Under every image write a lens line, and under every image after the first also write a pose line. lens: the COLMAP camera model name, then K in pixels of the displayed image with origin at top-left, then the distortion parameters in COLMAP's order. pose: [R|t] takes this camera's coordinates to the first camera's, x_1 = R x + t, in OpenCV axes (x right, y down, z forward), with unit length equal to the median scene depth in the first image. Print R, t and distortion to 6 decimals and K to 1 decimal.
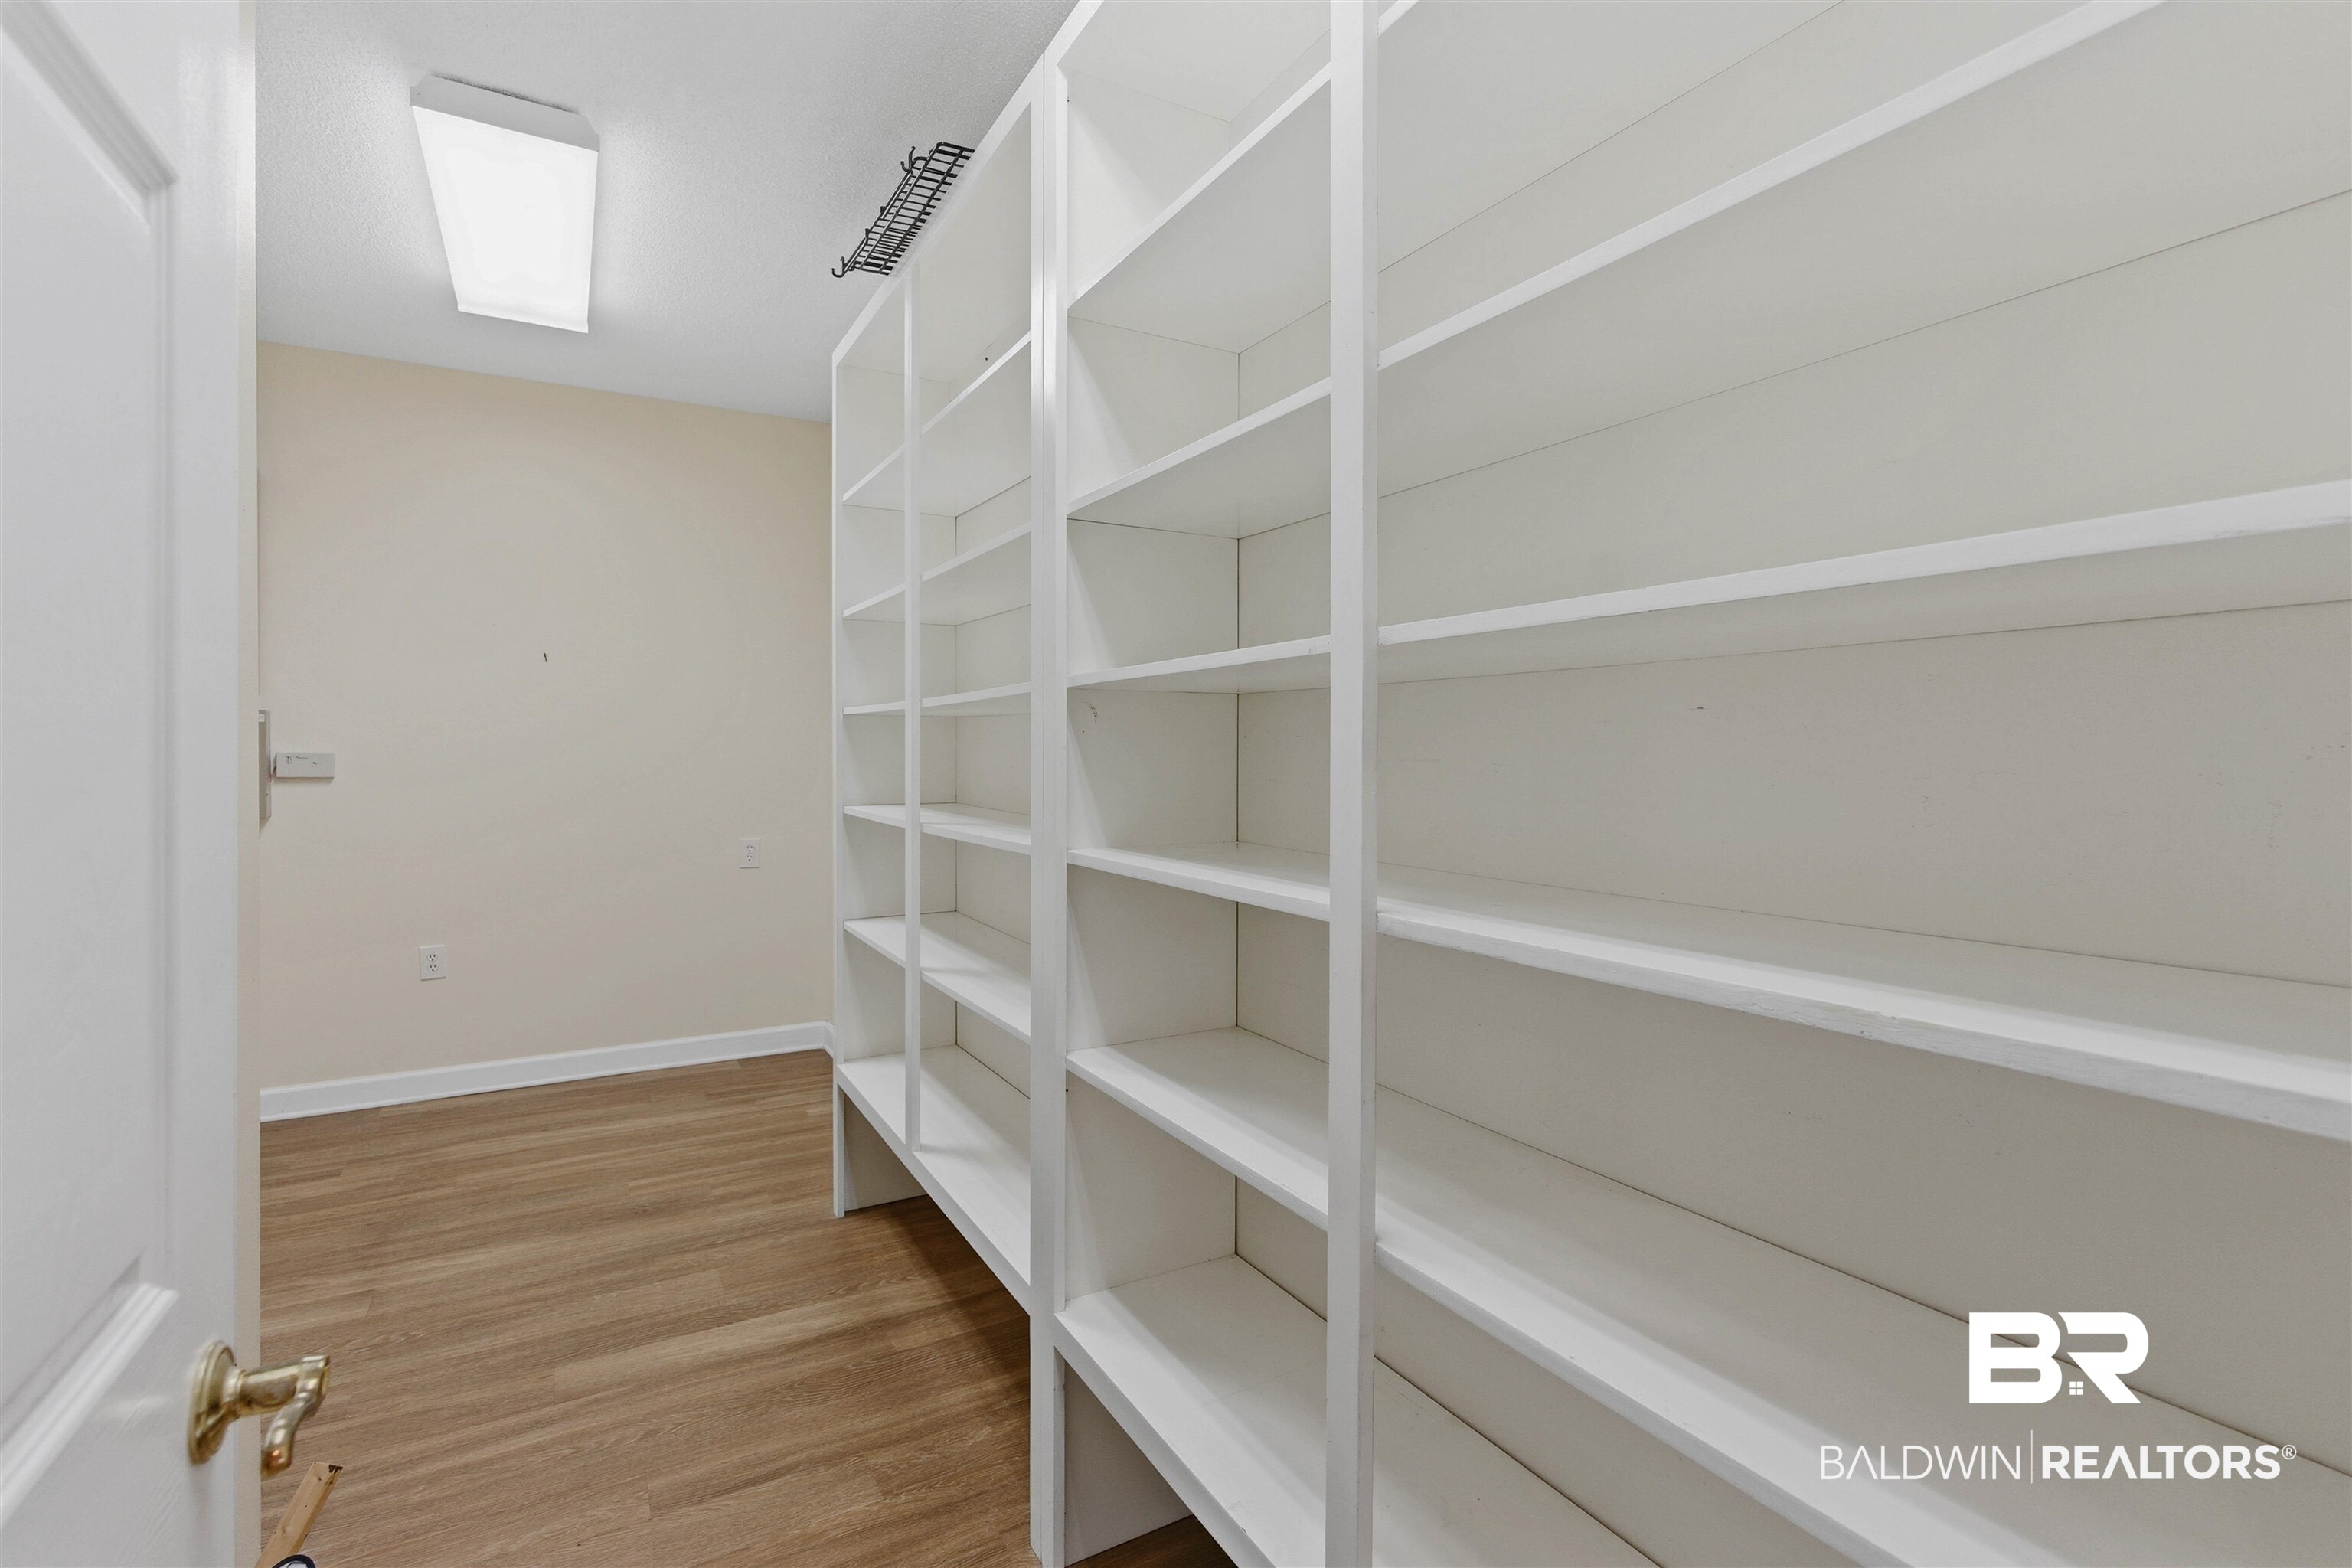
lens RADIAL K [[1062.0, 0, 1173.3], [0, 1062.0, 765.2], [0, 0, 1]] dist [-0.000015, -0.000207]
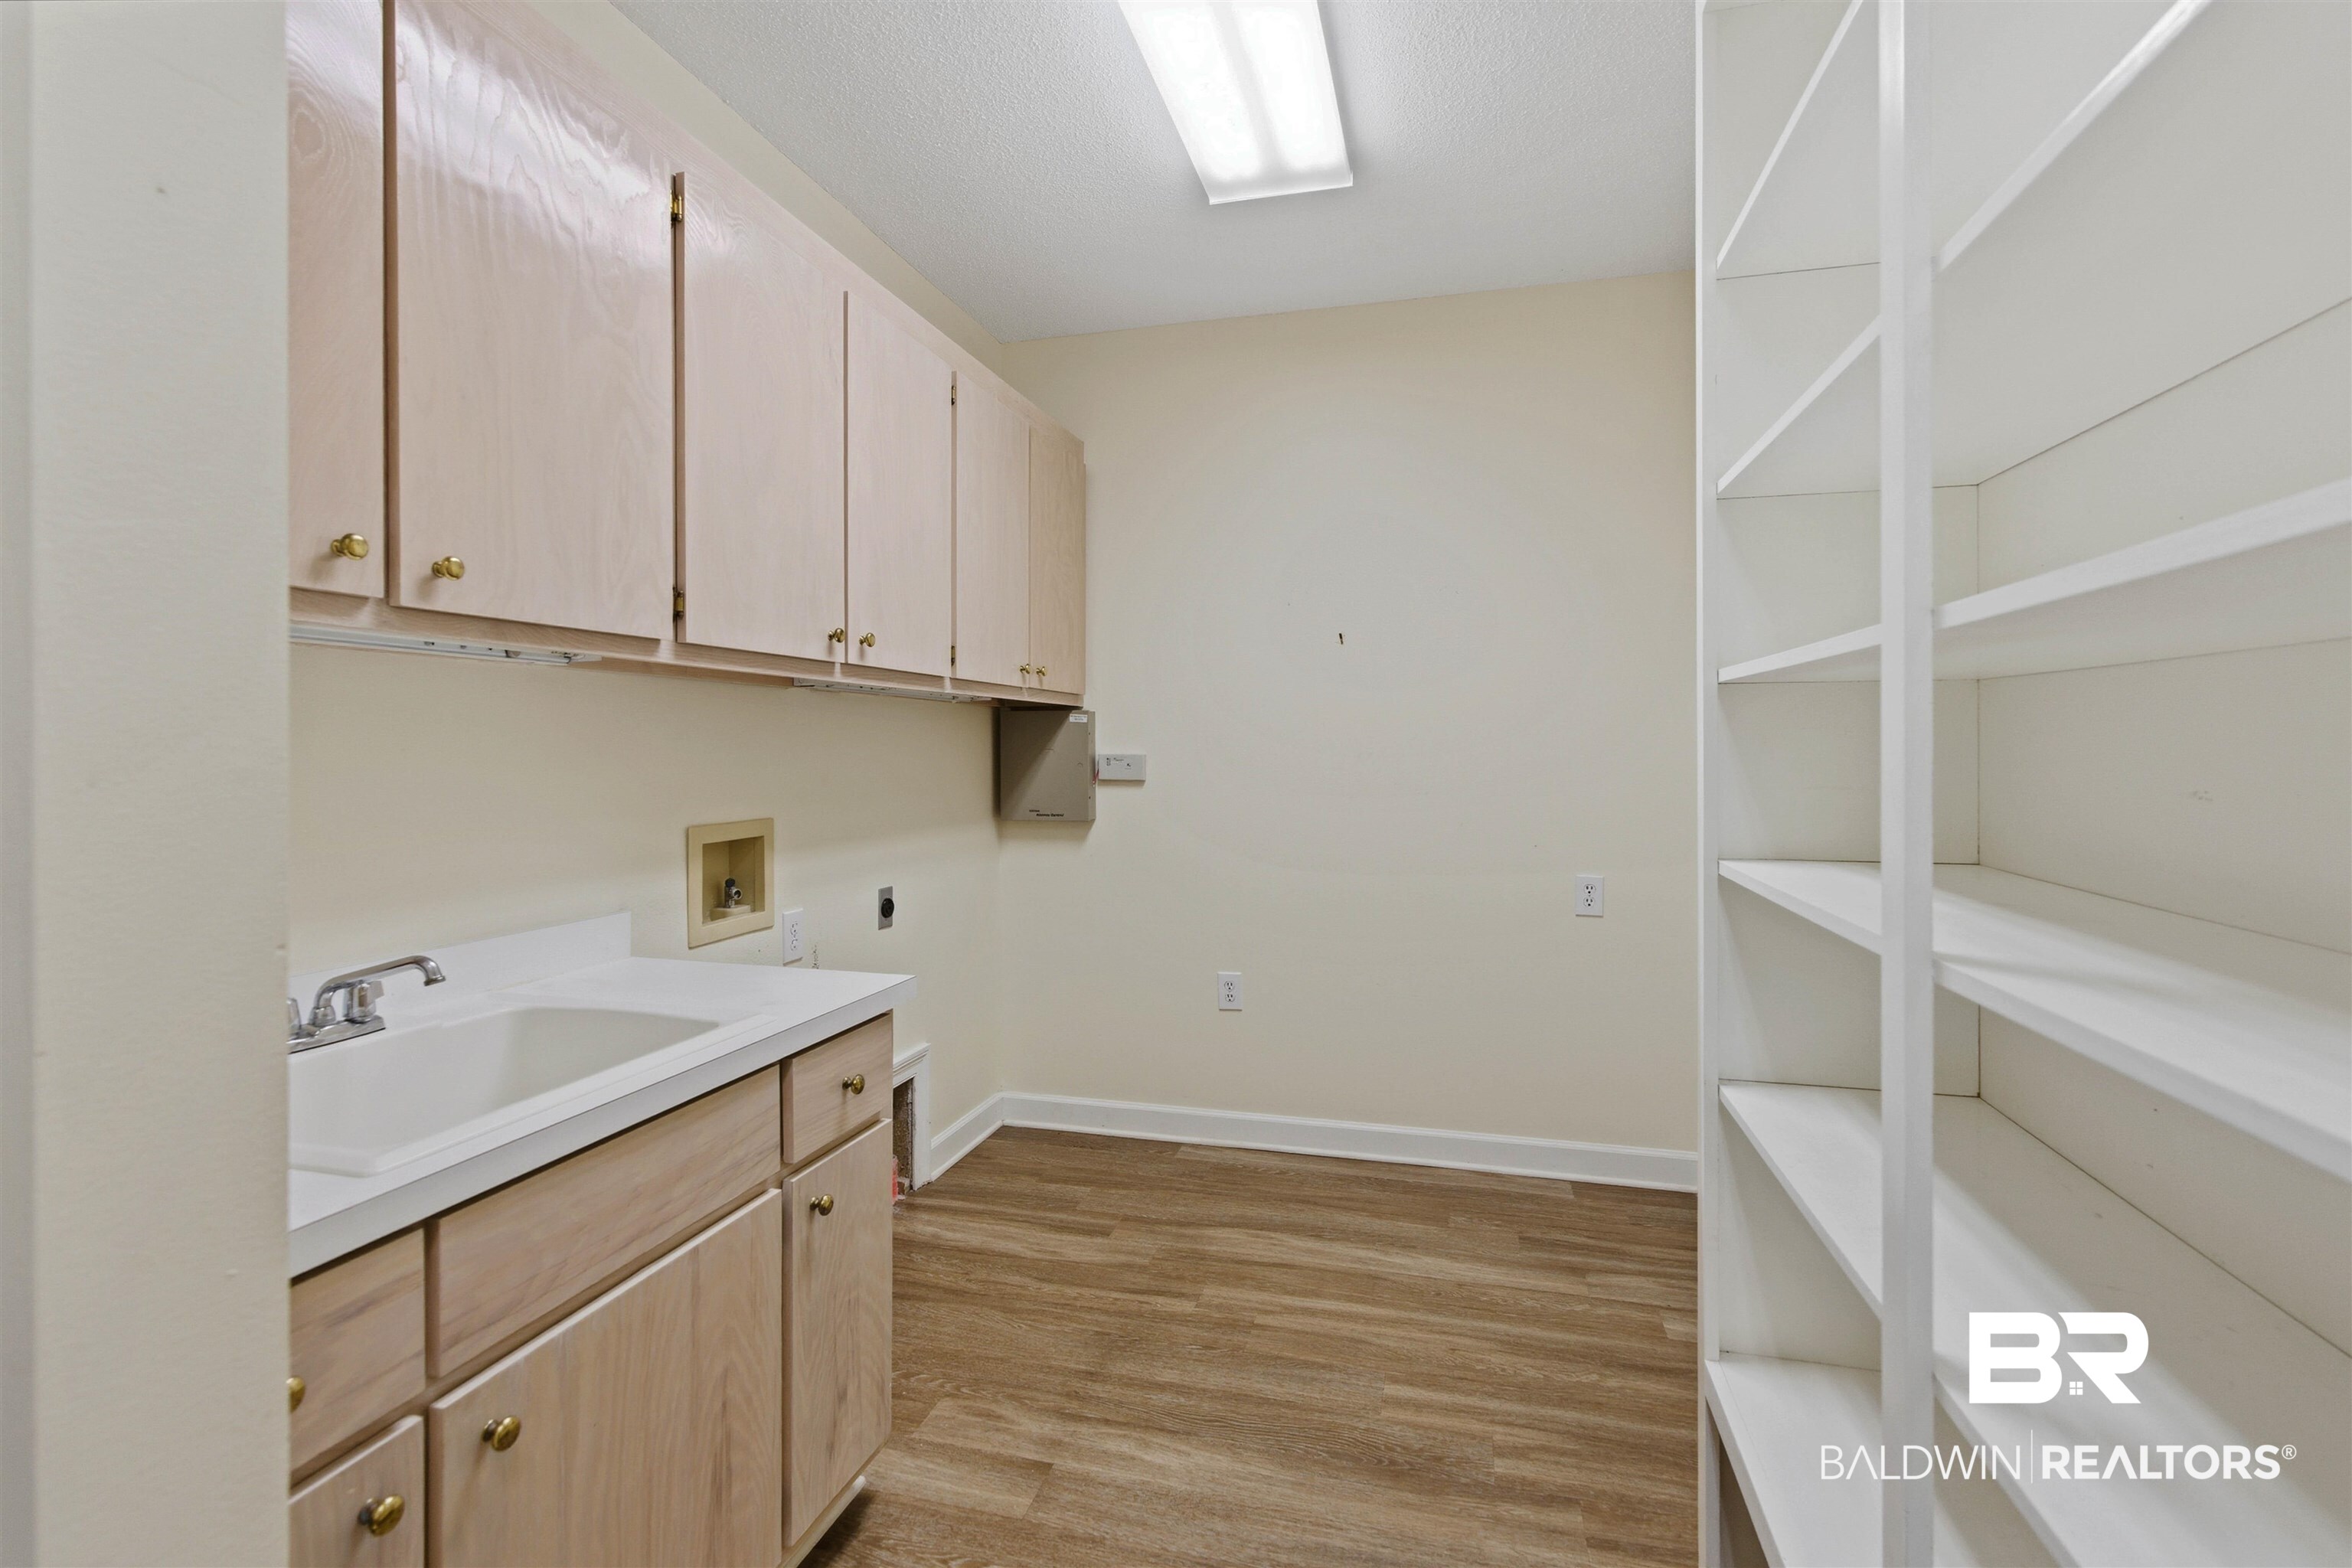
lens RADIAL K [[1062.0, 0, 1183.1], [0, 1062.0, 743.8], [0, 0, 1]] dist [-0.000015, -0.000207]
pose [[0.707776, -0.004529, -0.706423, -0.117989], [-0.011859, 0.999762, -0.018291, -0.004779], [0.706338, 0.021323, 0.707554, 0.406766]]
